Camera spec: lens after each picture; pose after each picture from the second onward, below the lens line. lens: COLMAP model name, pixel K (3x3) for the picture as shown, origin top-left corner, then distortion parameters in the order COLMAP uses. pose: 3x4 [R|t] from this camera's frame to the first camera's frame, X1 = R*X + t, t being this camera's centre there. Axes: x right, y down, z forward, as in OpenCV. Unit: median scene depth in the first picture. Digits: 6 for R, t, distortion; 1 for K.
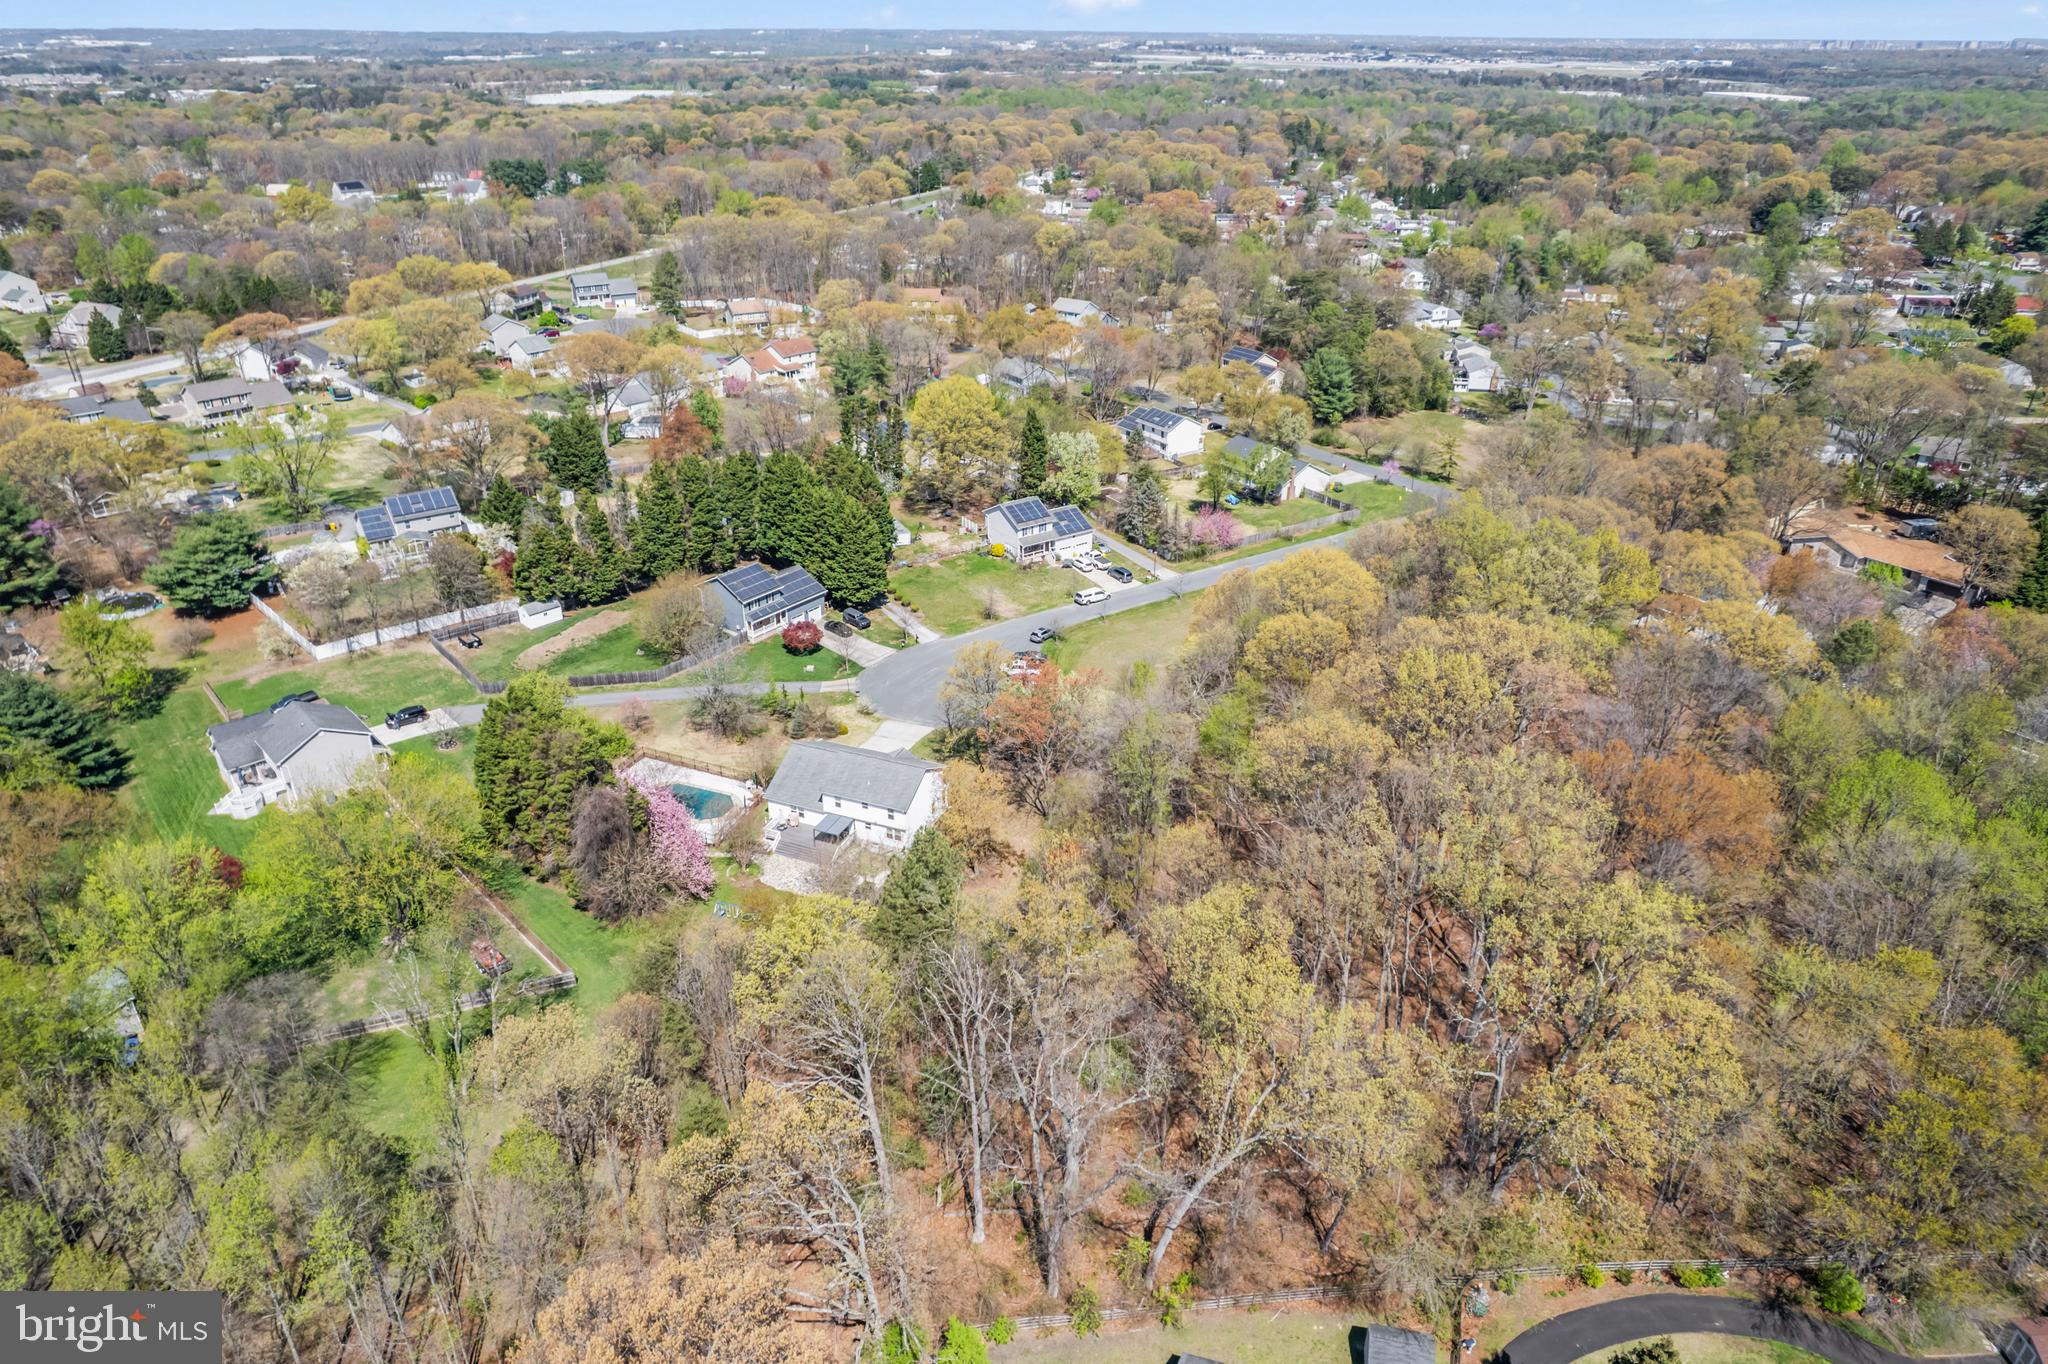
lens RADIAL K [[1316.8, 0, 1024.0], [0, 1316.8, 682.0], [0, 0, 1]] dist [-0.049900, 0.053111]
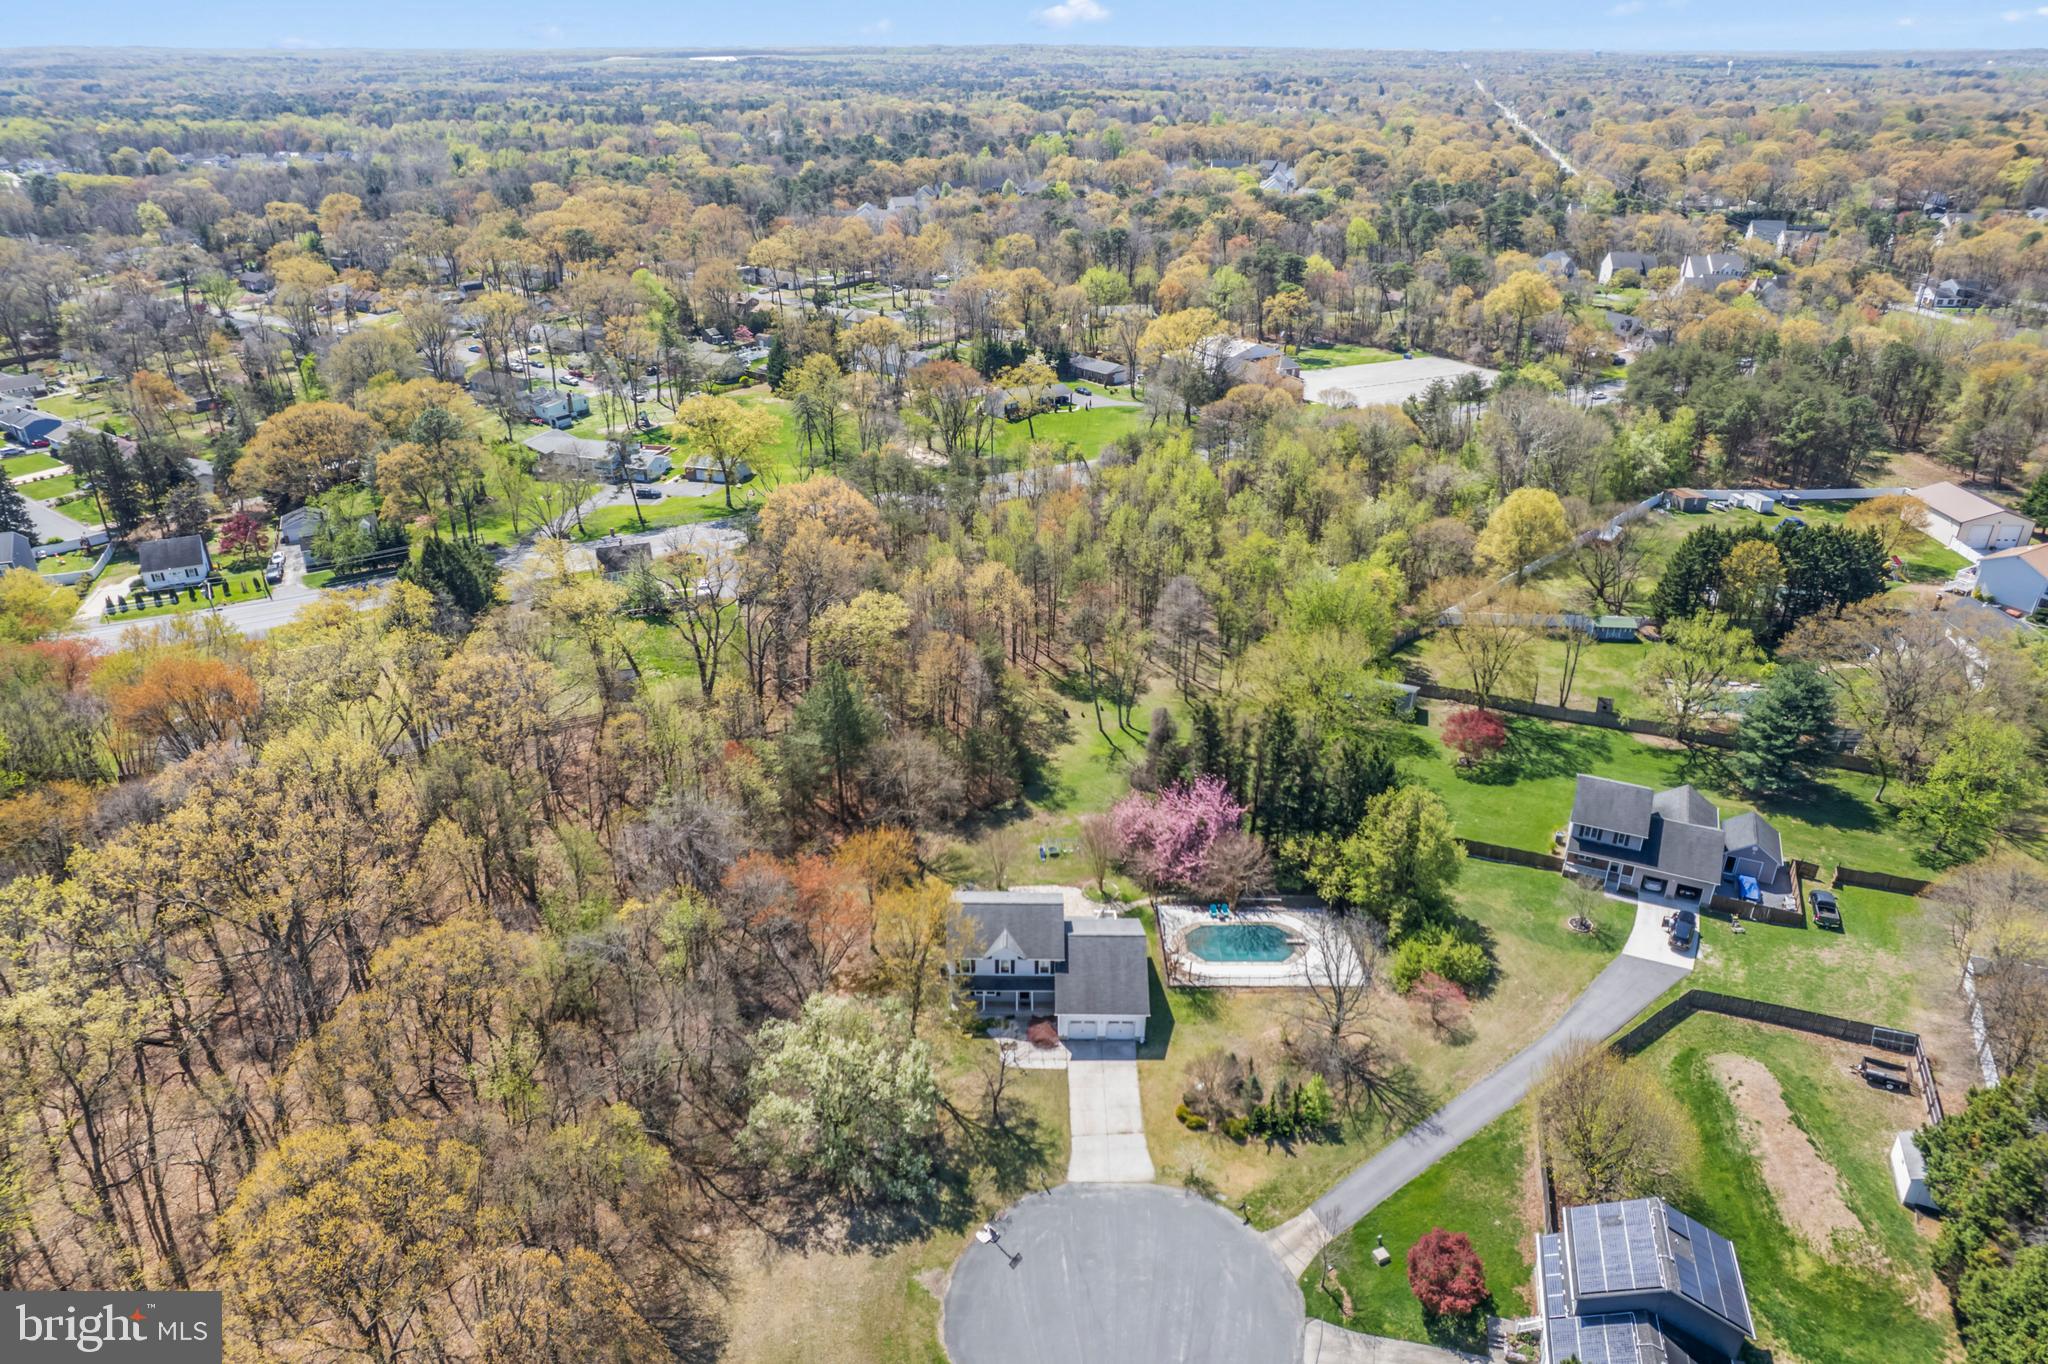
lens RADIAL K [[1316.8, 0, 1024.0], [0, 1316.8, 682.0], [0, 0, 1]] dist [-0.049900, 0.053111]
pose [[-0.929668, 0.159546, -0.332057, 0.098274], [-0.169691, 0.614585, 0.770384, -0.478343], [0.326989, 0.772548, -0.544286, 0.947499]]
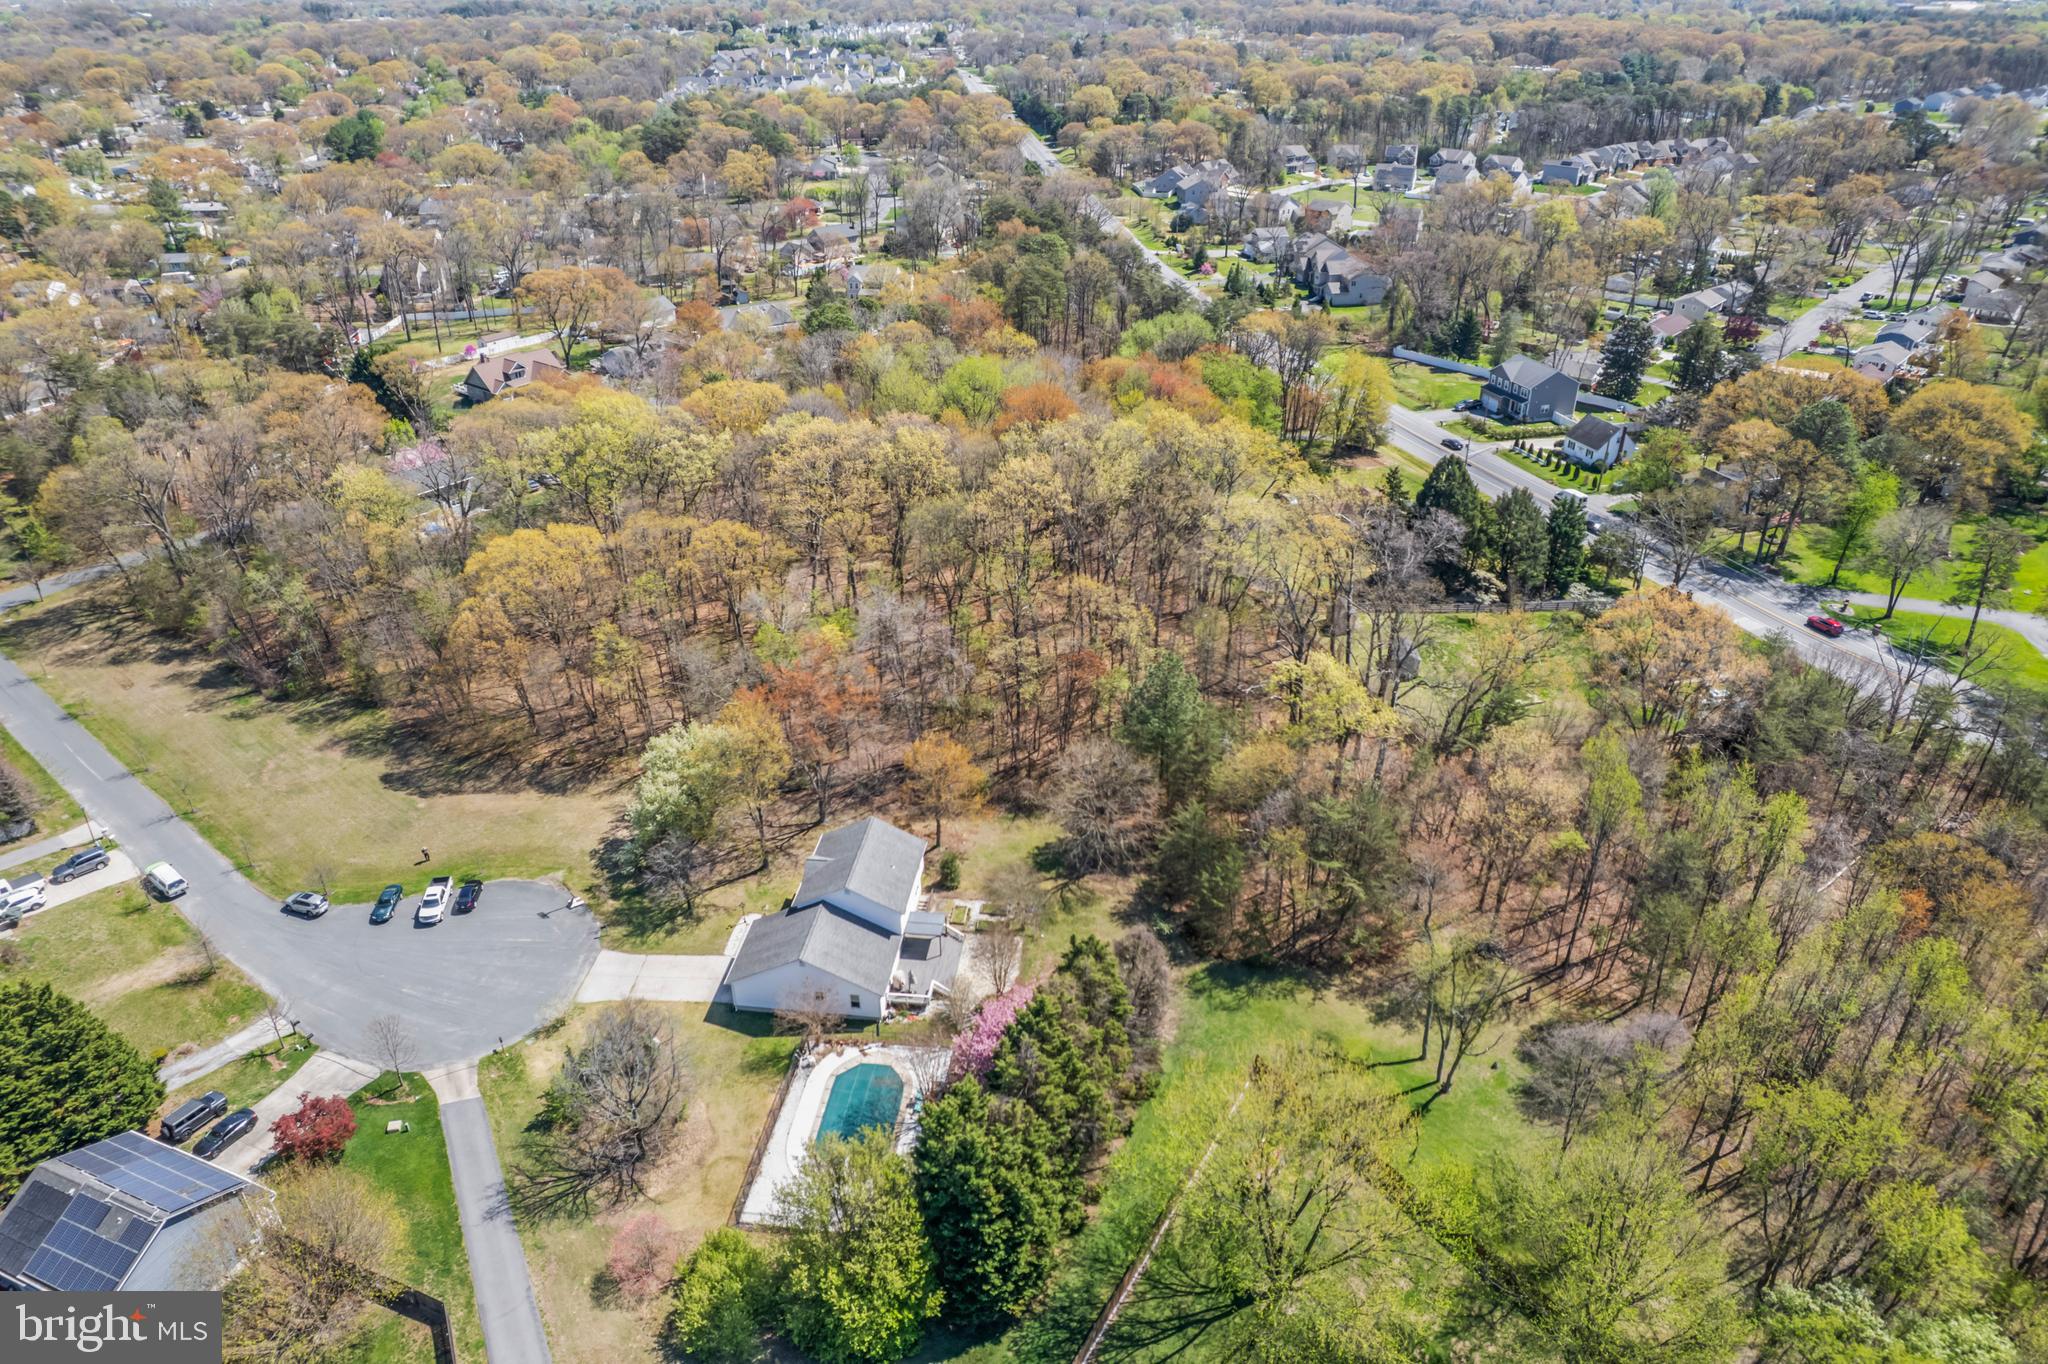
lens RADIAL K [[1308.4, 0, 1019.2], [0, 1308.4, 710.9], [0, 0, 1]] dist [-0.061108, 0.053251]
pose [[-0.259709, -0.497494, 0.827678, -0.540839], [0.439881, 0.702060, 0.560015, -0.295114], [-0.859684, 0.509521, 0.036507, 0.585567]]
